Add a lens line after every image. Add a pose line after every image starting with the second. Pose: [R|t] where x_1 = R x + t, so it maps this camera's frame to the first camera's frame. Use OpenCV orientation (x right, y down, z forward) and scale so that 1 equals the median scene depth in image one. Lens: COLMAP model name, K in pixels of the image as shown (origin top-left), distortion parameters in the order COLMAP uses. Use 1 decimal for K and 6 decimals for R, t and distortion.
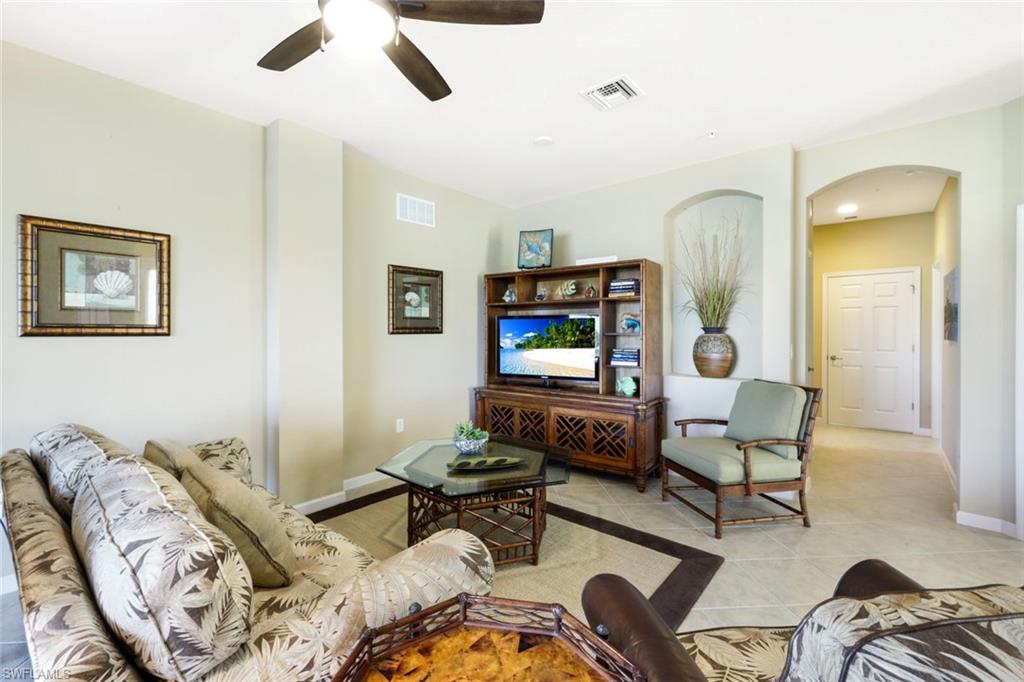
lens RADIAL K [[448.5, 0, 497.1], [0, 448.5, 334.5], [0, 0, 1]] dist [0.003054, 0.000043]
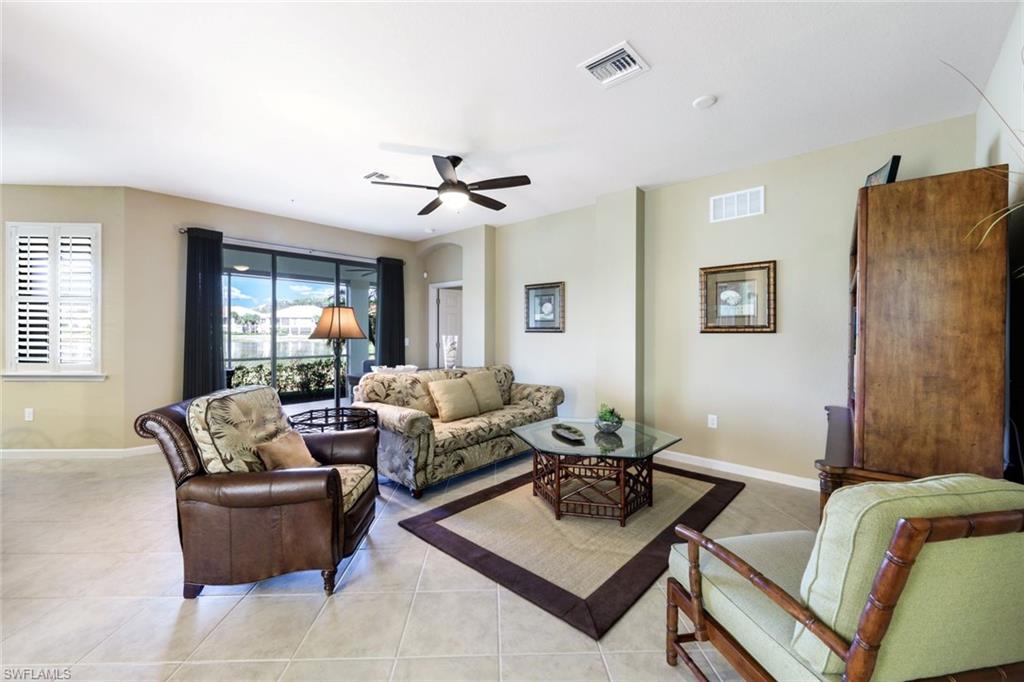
lens RADIAL K [[419.1, 0, 512.4], [0, 419.1, 332.3], [0, 0, 1]] dist [0.001704, 0.000148]
pose [[-0.022371, 0.004266, -0.999741, 0.738820], [-0.005086, 0.999977, 0.004381, -0.004388], [0.999737, 0.005183, -0.022349, 0.545687]]
